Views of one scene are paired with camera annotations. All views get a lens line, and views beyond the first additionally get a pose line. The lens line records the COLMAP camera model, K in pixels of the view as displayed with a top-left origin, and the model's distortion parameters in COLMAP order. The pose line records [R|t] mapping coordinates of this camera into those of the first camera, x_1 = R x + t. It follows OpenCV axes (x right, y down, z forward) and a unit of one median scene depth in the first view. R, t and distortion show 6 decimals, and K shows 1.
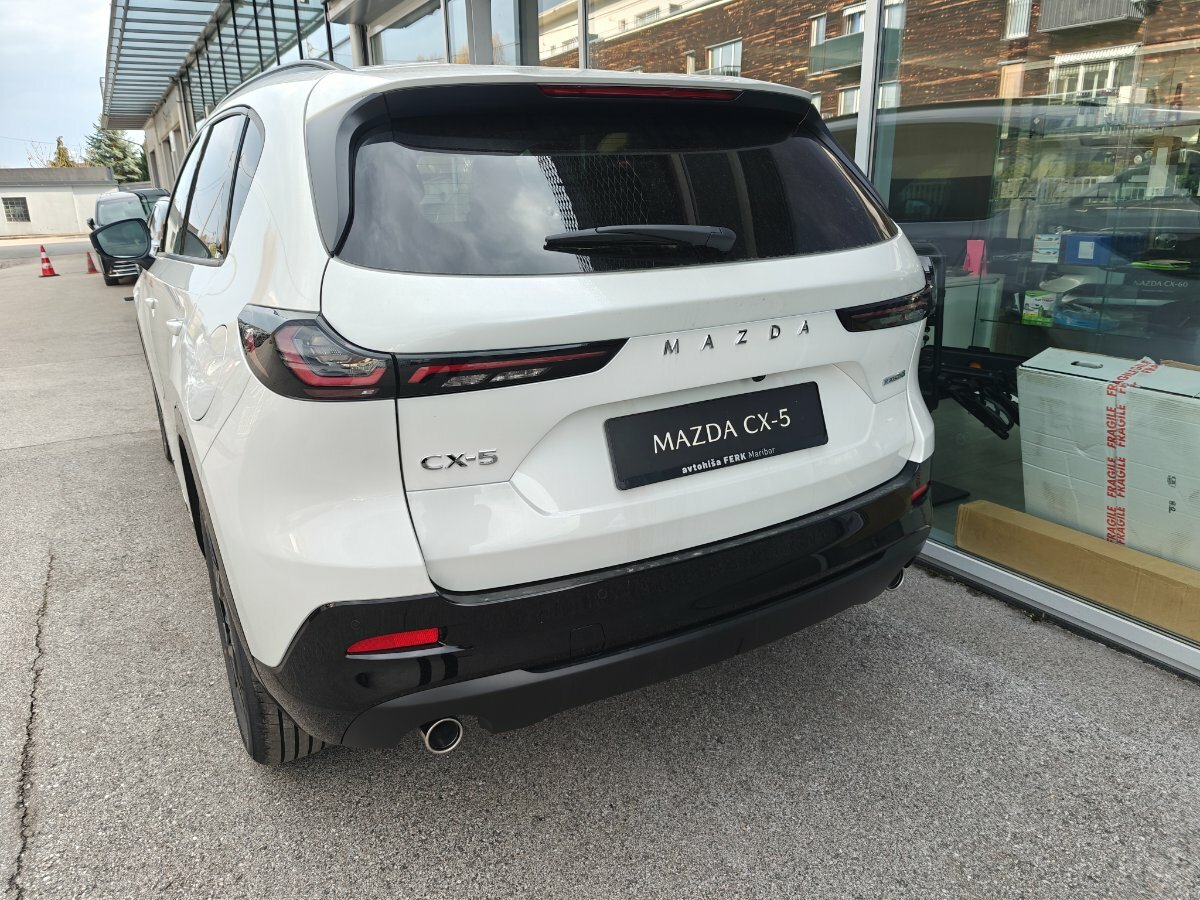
lens RADIAL K [[820.1, 0, 600.0], [0, 820.1, 450.0], [0, 0, 1]] dist [0.062852, -0.072968]
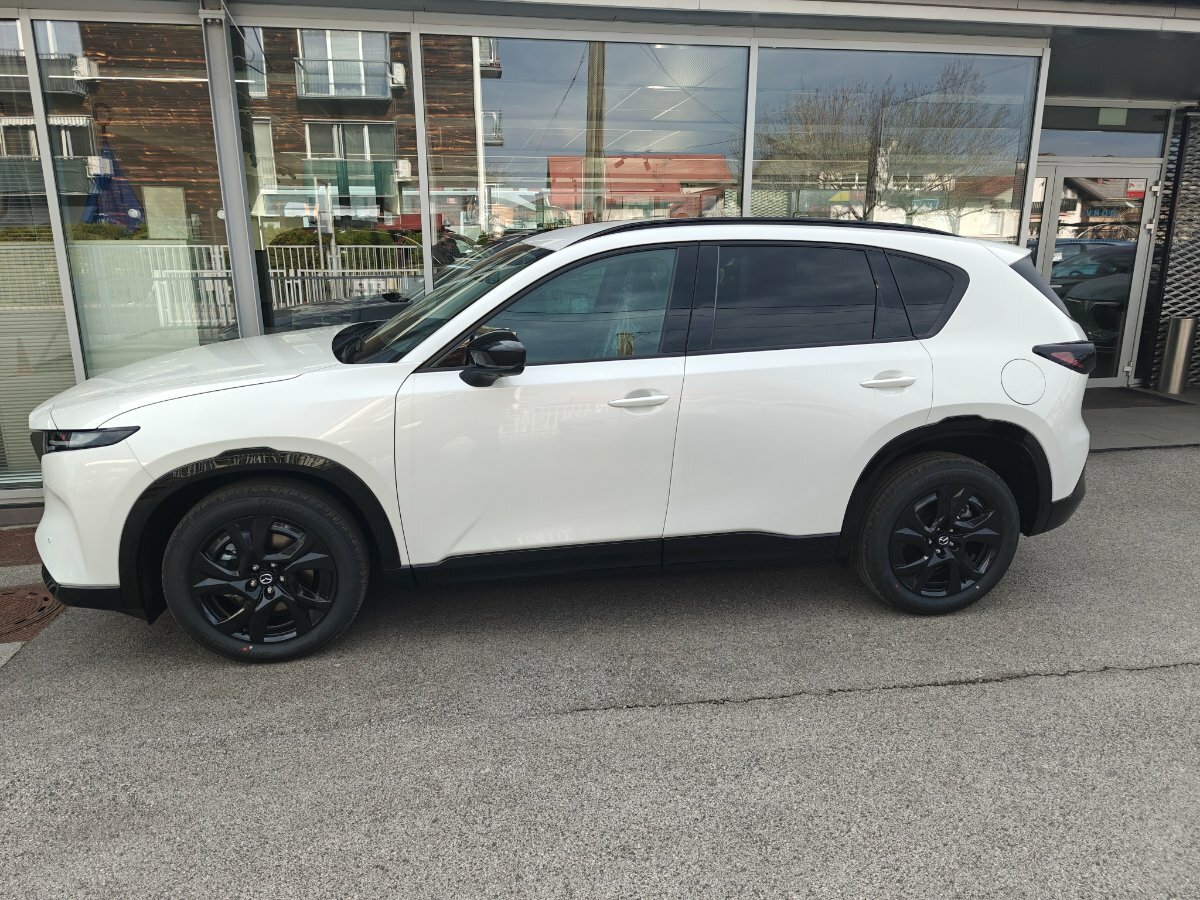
lens RADIAL K [[823.9, 0, 597.4], [0, 823.9, 458.2], [0, 0, 1]] dist [0.044051, -0.048287]
pose [[0.340336, -0.224813, 0.913034, -1.460801], [0.275495, 0.952228, 0.131772, -0.241094], [-0.899041, 0.206689, 0.386012, 0.635066]]
